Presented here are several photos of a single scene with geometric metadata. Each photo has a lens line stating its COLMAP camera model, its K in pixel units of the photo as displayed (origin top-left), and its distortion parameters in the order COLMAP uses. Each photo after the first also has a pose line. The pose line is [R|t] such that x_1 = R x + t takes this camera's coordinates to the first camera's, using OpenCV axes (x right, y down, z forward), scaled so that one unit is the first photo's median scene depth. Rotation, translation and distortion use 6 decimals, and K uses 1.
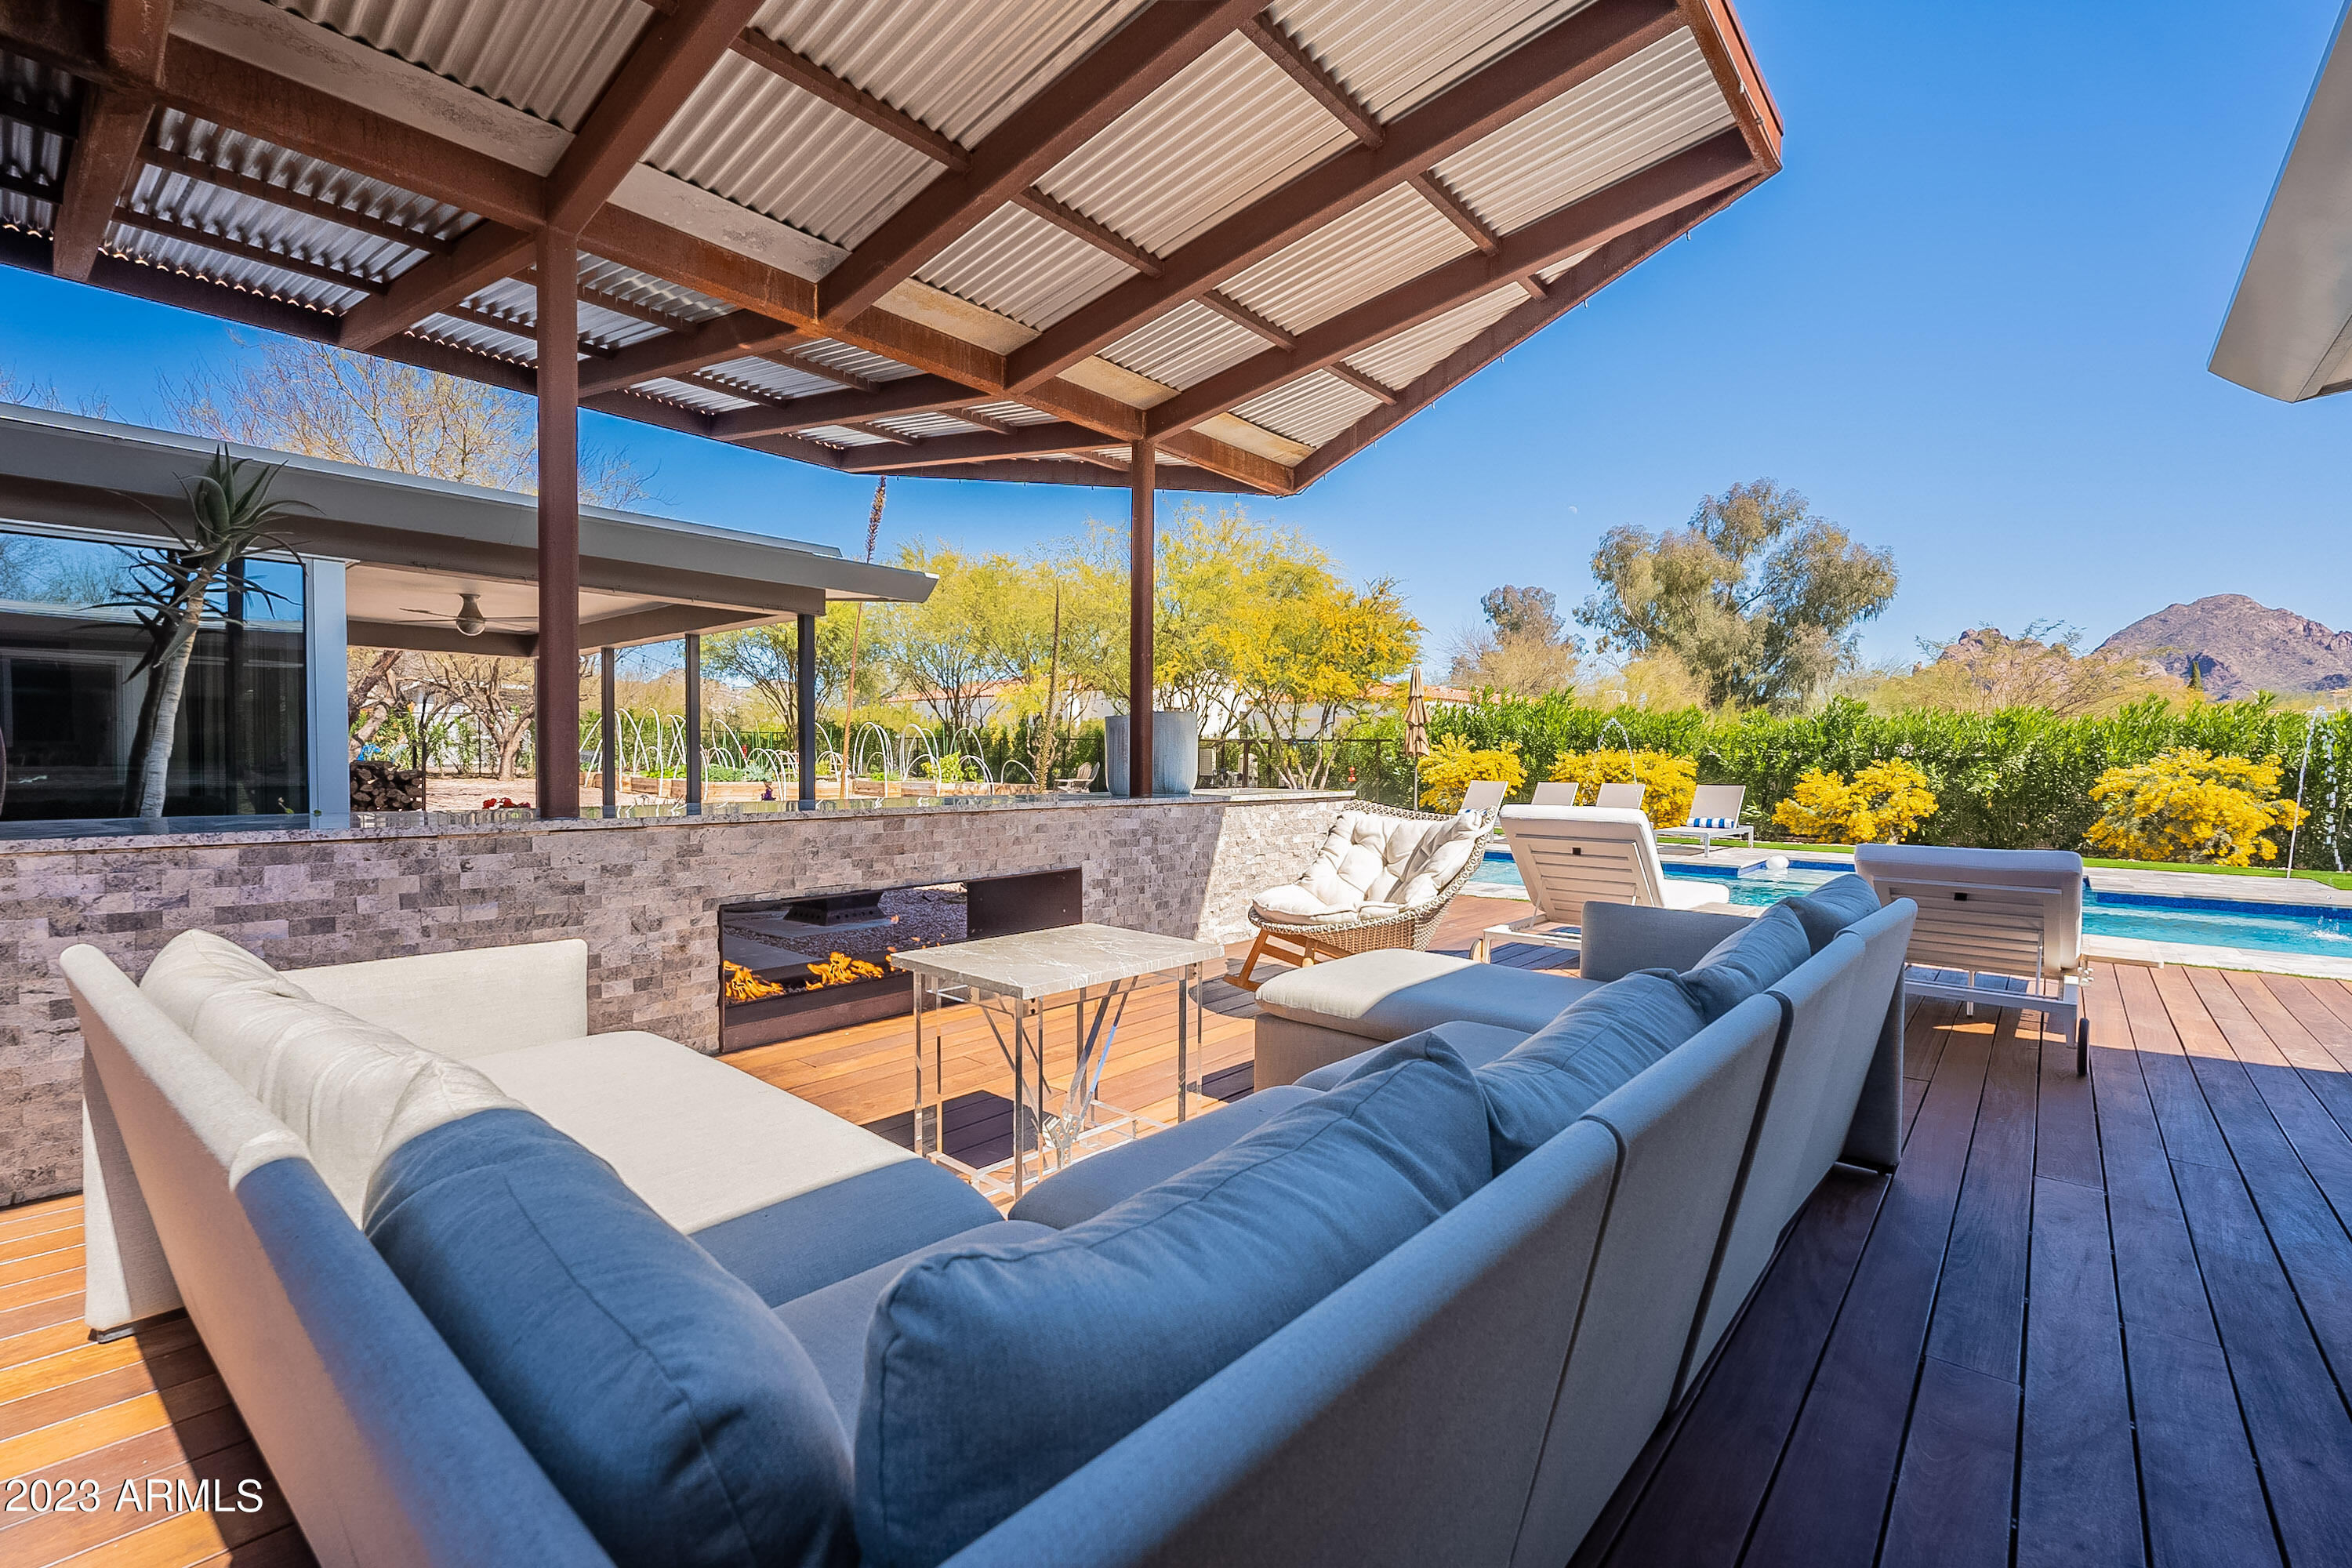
lens RADIAL K [[1041.7, 0, 1172.4], [0, 1041.7, 786.0], [0, 0, 1]] dist [-0.004640, 0.000019]
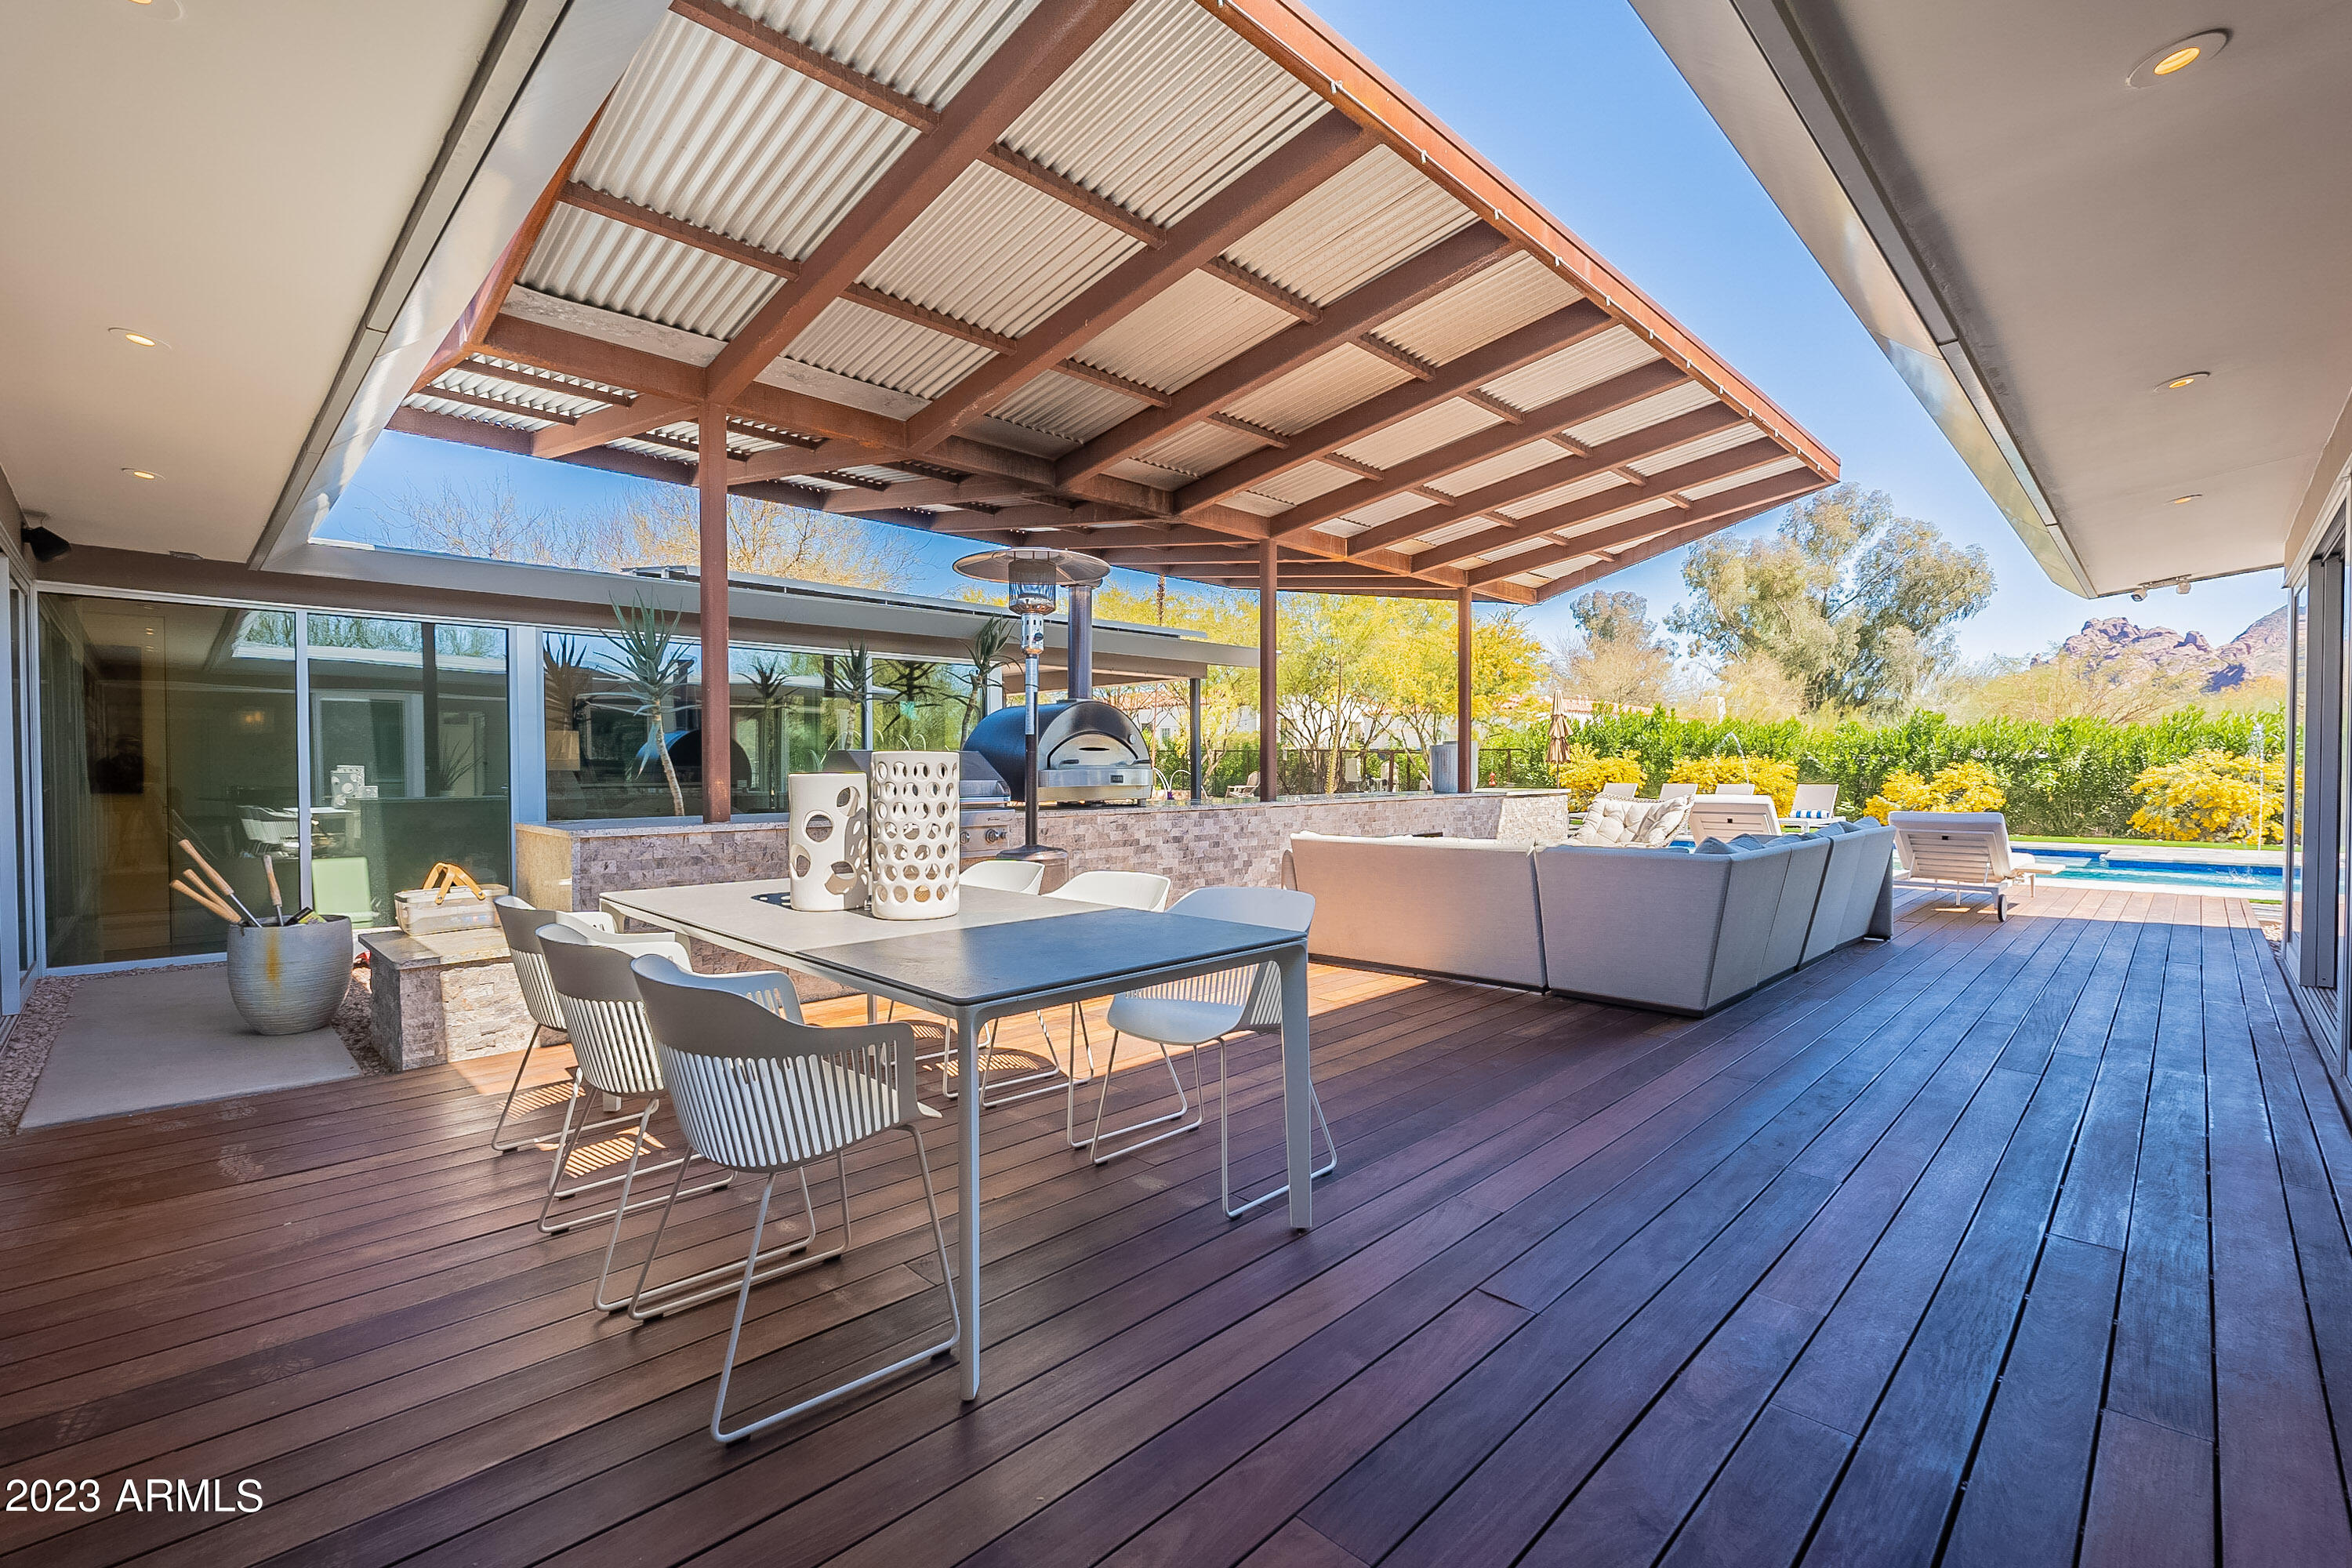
lens RADIAL K [[1041.7, 0, 1167.2], [0, 1041.7, 772.6], [0, 0, 1]] dist [-0.004640, 0.000019]
pose [[0.997035, -0.011197, -0.076125, -0.238531], [0.009659, 0.999742, -0.020541, 0.004928], [0.076335, 0.019744, 0.996887, -0.463518]]
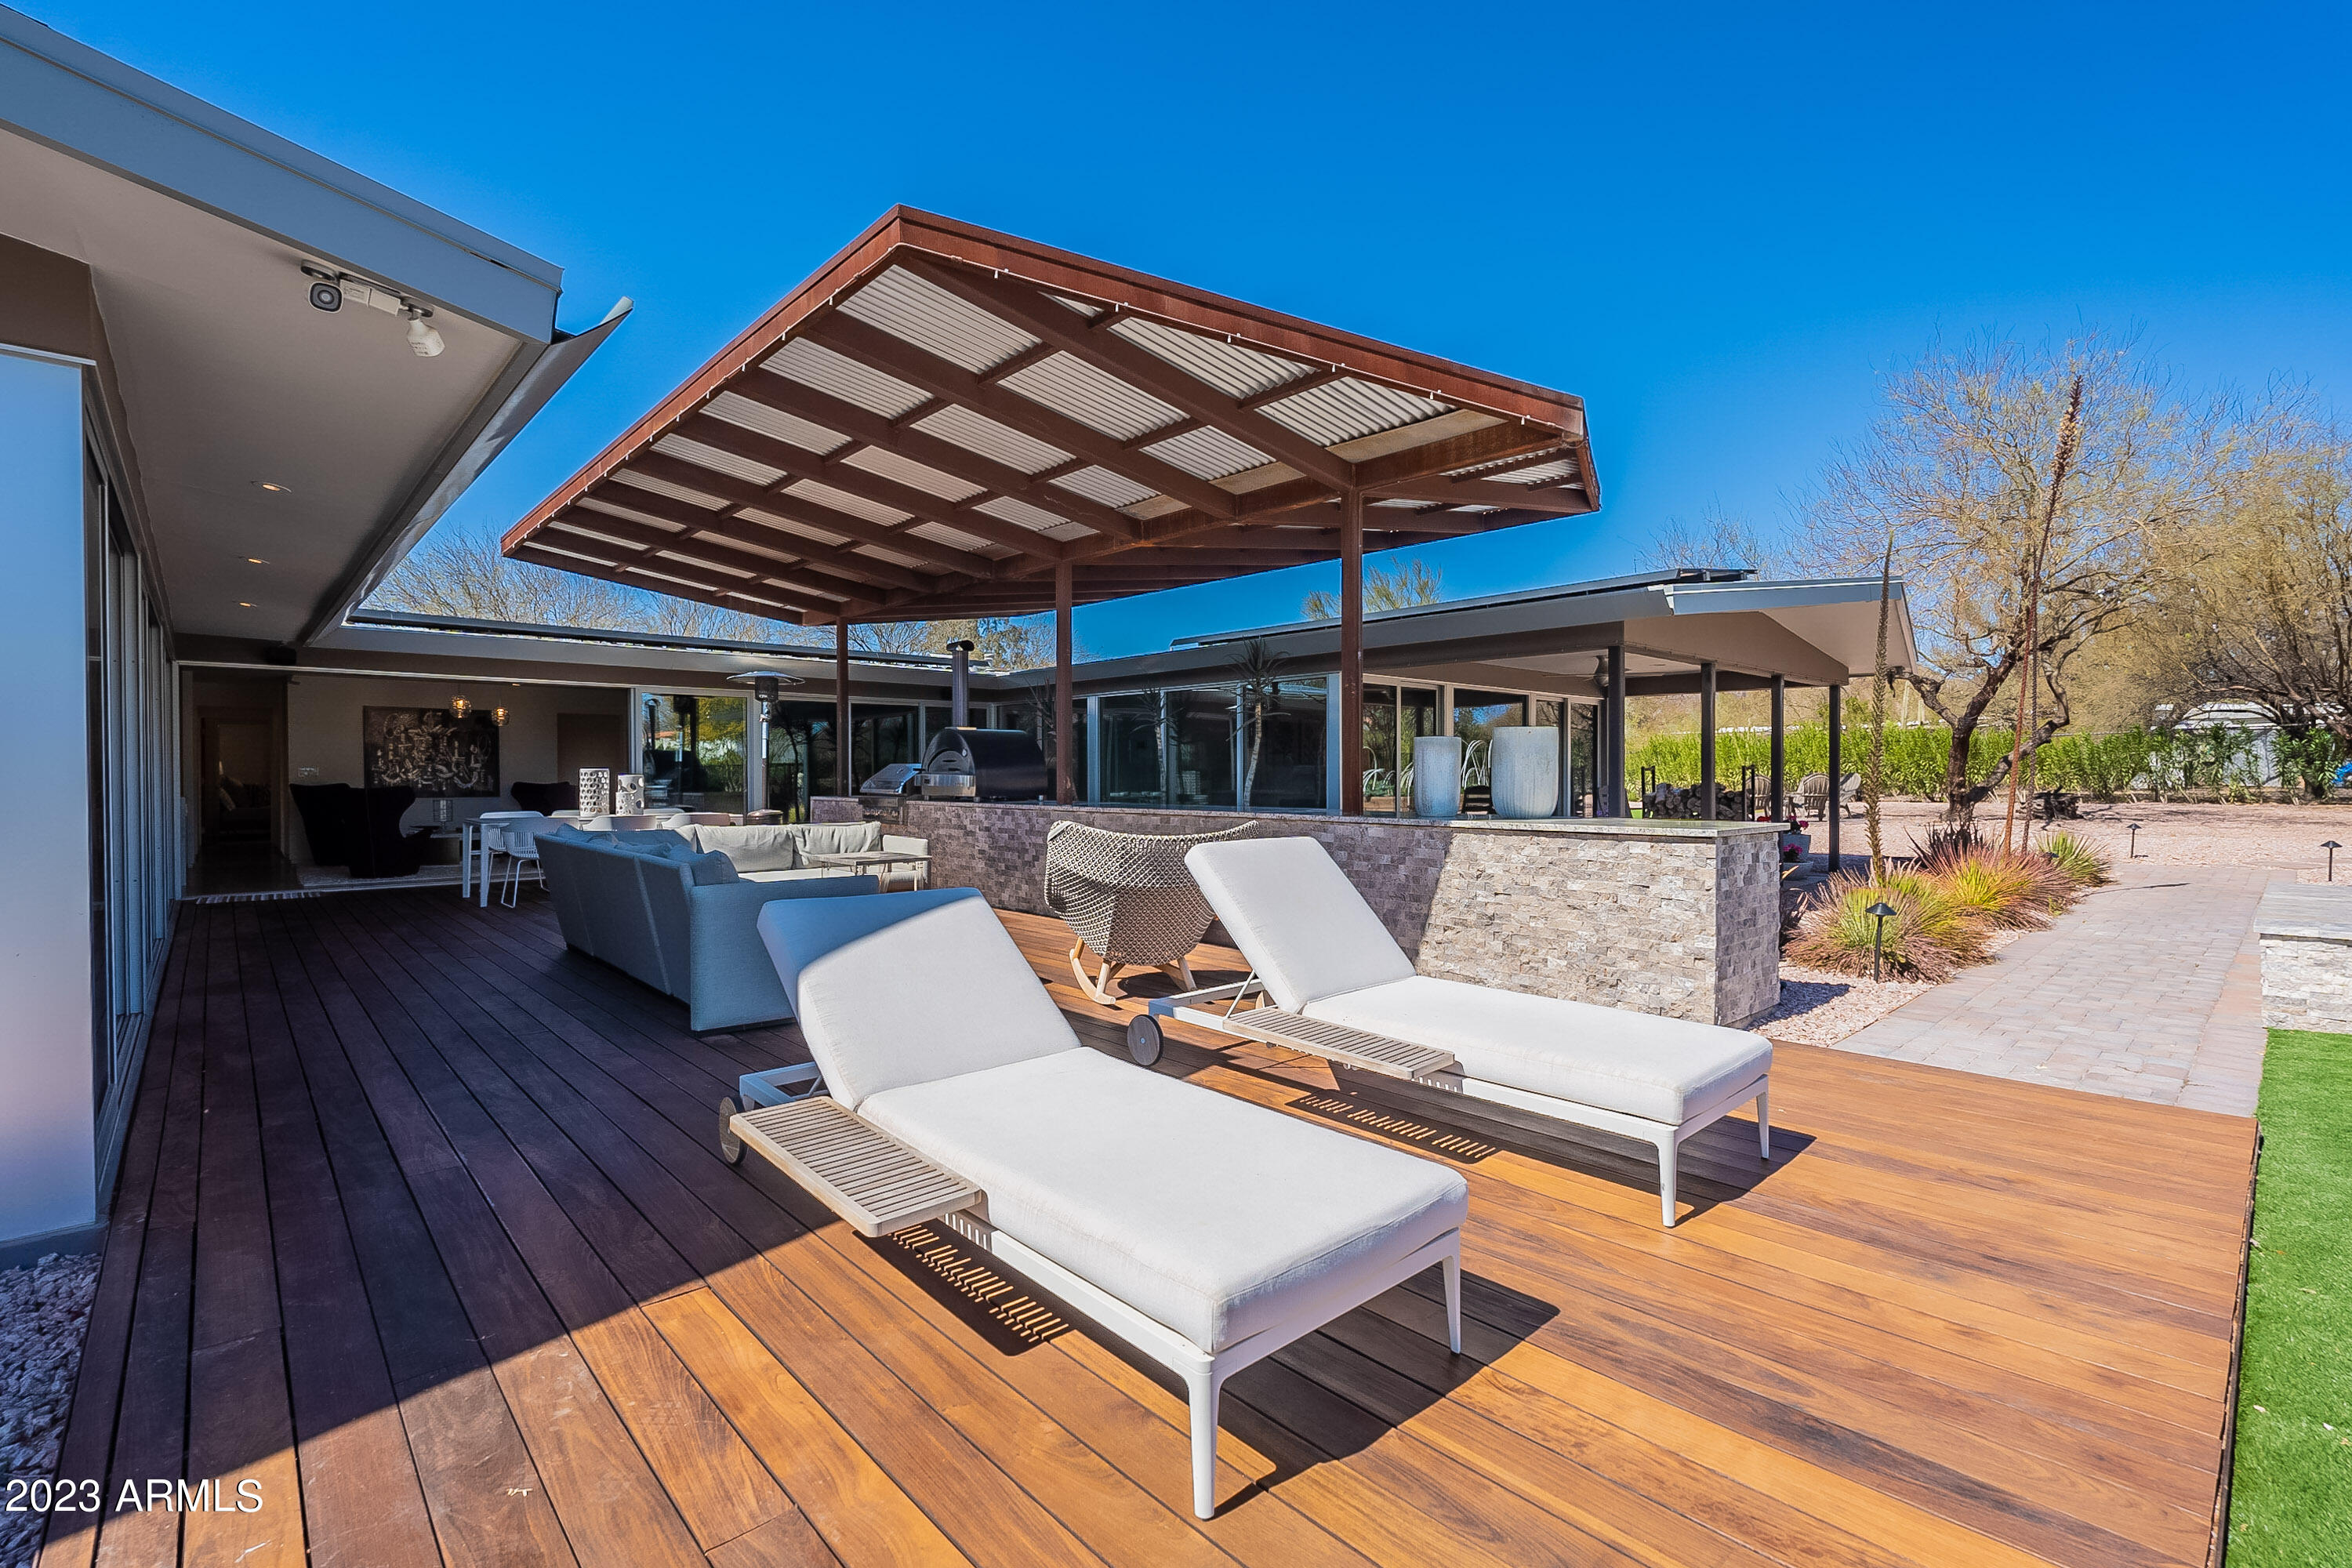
lens RADIAL K [[1041.7, 0, 1170.7], [0, 1041.7, 801.1], [0, 0, 1]] dist [-0.004640, 0.000019]
pose [[-0.123657, 0.020376, -0.992116, 0.663455], [-0.023844, 0.999439, 0.023498, -0.015798], [0.992039, 0.026562, -0.123102, 0.578947]]
